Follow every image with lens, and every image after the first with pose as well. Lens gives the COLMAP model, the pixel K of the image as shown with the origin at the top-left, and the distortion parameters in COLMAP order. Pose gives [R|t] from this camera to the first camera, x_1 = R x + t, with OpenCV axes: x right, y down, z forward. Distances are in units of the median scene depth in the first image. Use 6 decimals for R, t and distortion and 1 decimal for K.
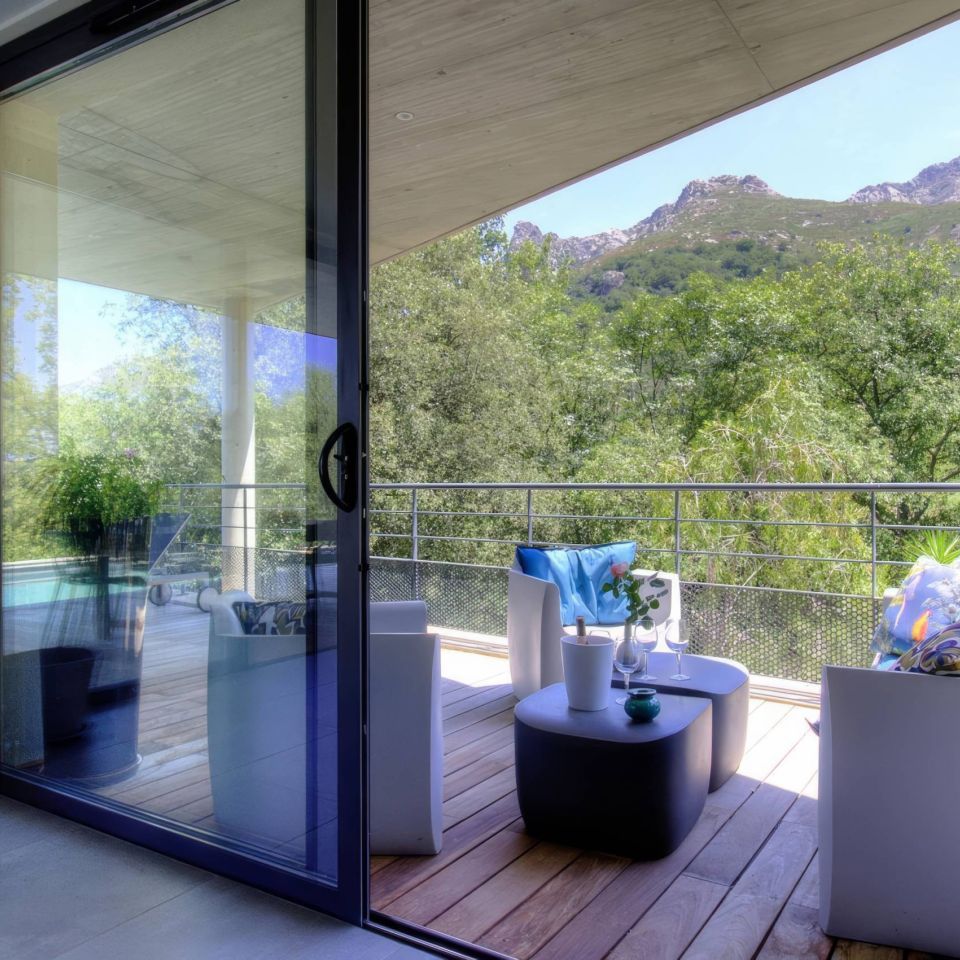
lens RADIAL K [[780.5, 0, 520.8], [0, 780.5, 481.4], [0, 0, 1]] dist [-0.014598, -0.009842]
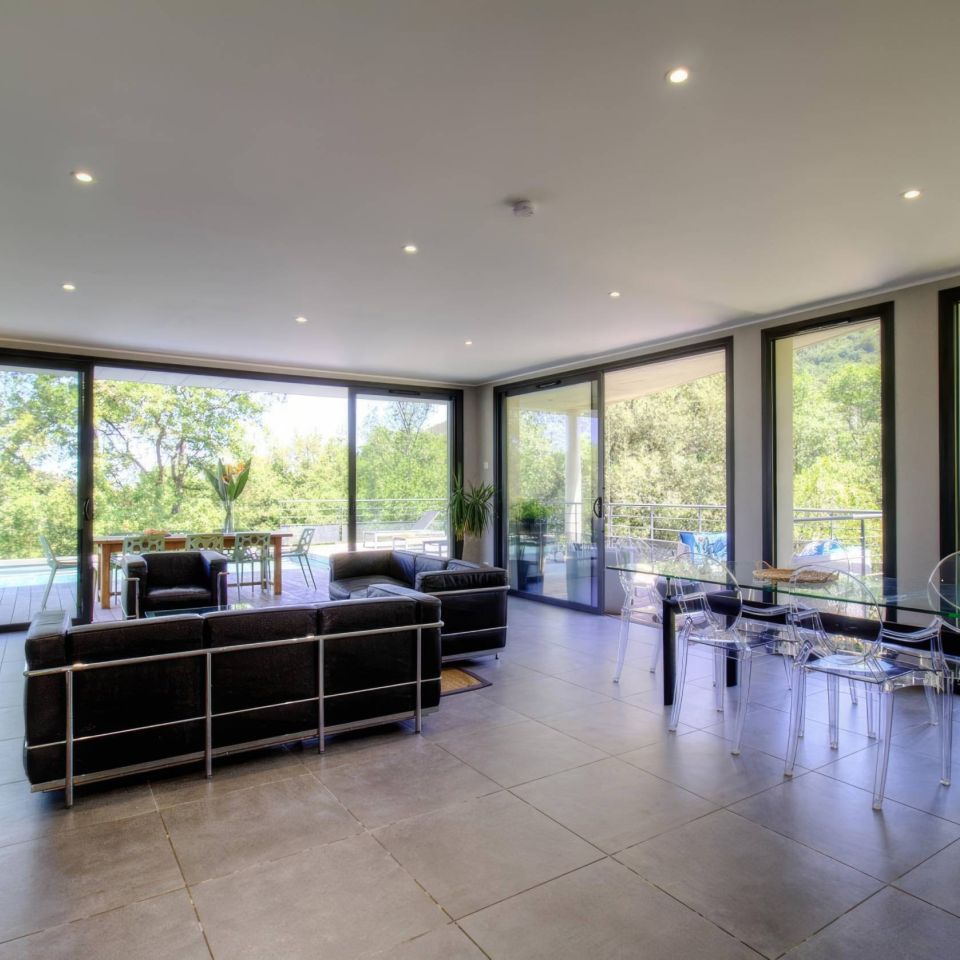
lens RADIAL K [[780.5, 0, 520.8], [0, 780.5, 481.4], [0, 0, 1]] dist [-0.014598, -0.009842]
pose [[0.918161, 0.001920, -0.396202, 0.312131], [-0.003855, 0.999984, -0.004088, -0.040049], [0.396188, 0.005281, 0.918154, -0.902675]]
